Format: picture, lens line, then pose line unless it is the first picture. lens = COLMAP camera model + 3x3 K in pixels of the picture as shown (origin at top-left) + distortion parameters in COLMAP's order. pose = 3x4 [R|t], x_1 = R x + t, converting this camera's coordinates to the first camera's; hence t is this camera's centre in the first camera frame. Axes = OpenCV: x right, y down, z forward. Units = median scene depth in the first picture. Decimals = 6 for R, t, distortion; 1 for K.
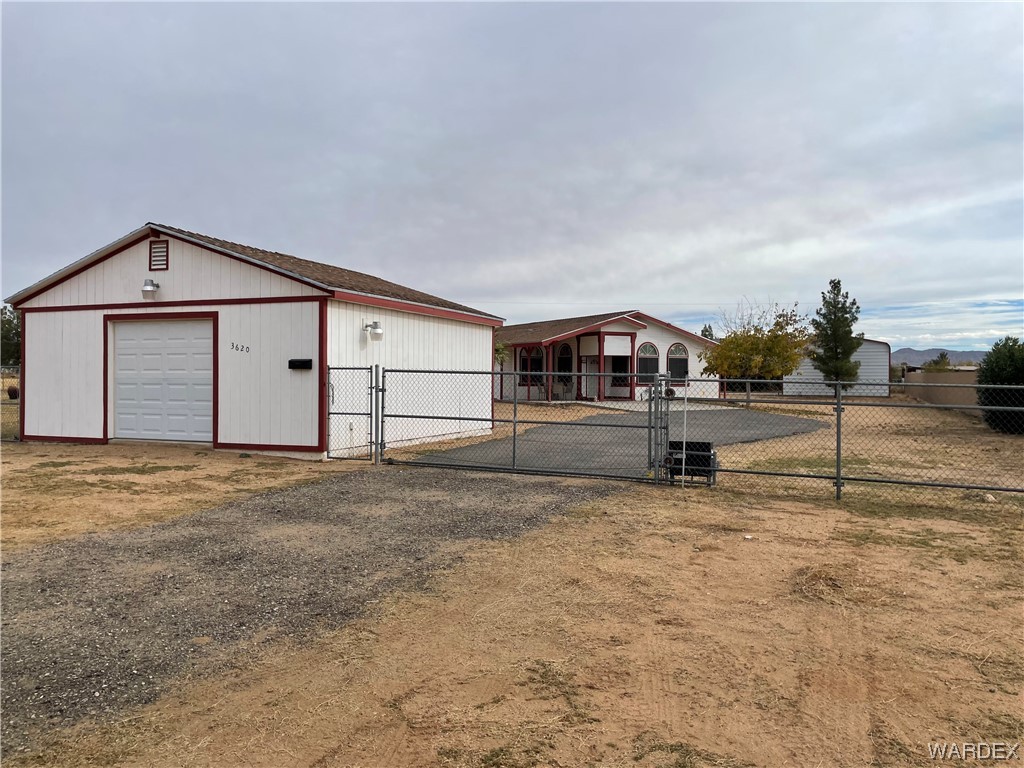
lens RADIAL K [[759.4, 0, 512.0], [0, 759.4, 384.0], [0, 0, 1]] dist [0.062551, -0.097046]
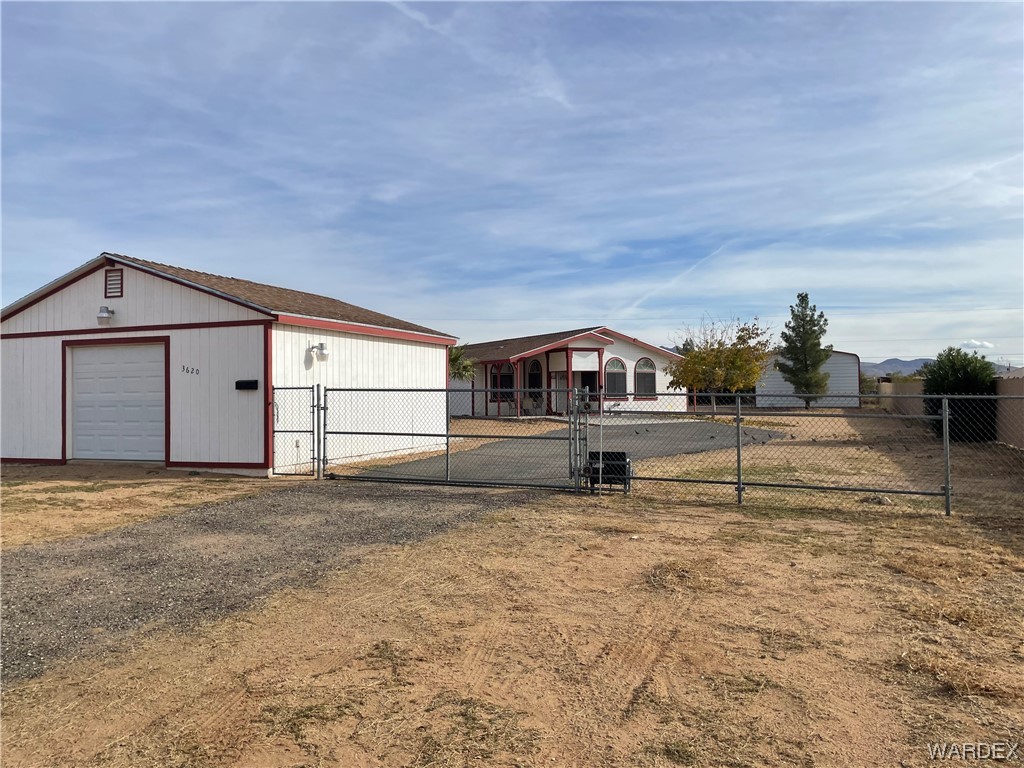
lens RADIAL K [[759.4, 0, 512.0], [0, 759.4, 384.0], [0, 0, 1]] dist [0.062551, -0.097046]
pose [[0.999788, -0.015738, 0.013284, 0.072181], [0.016018, 0.999646, -0.021254, 0.000801], [-0.012945, 0.021462, 0.999686, -0.054759]]
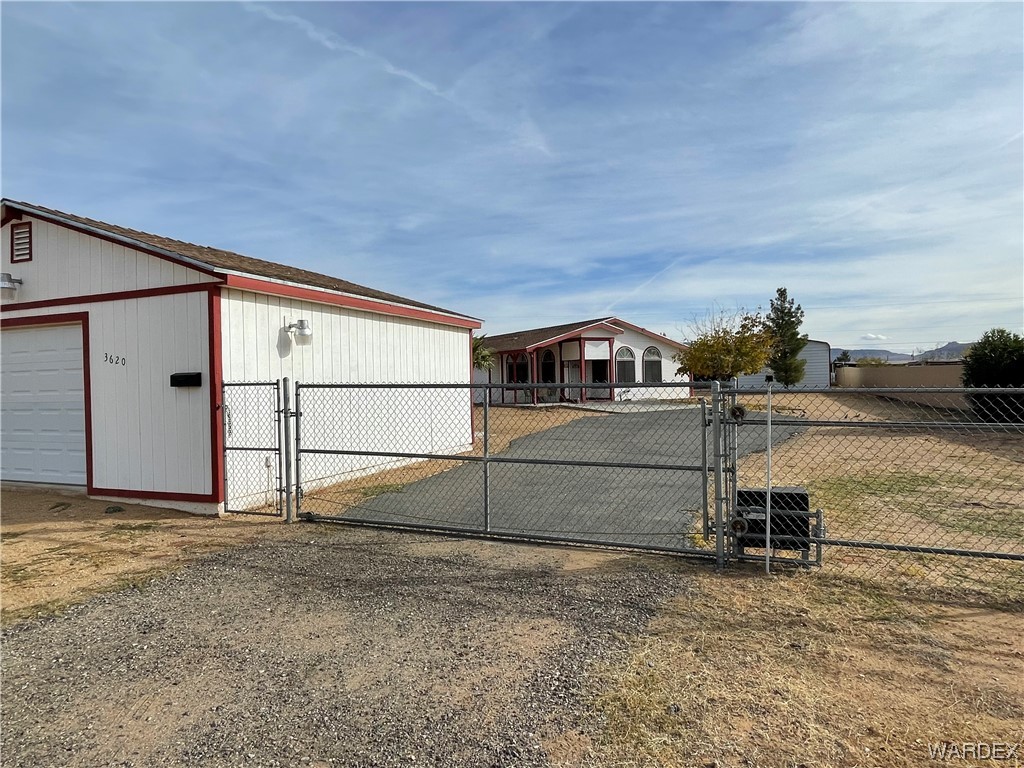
lens RADIAL K [[603.2, 0, 512.0], [0, 603.2, 384.0], [0, 0, 1]] dist [0.001935, -0.000464]
pose [[0.999521, -0.028126, 0.012908, 0.019362], [0.028157, 0.999601, -0.002232, -0.012144], [-0.012841, 0.002595, 0.999914, 0.424879]]
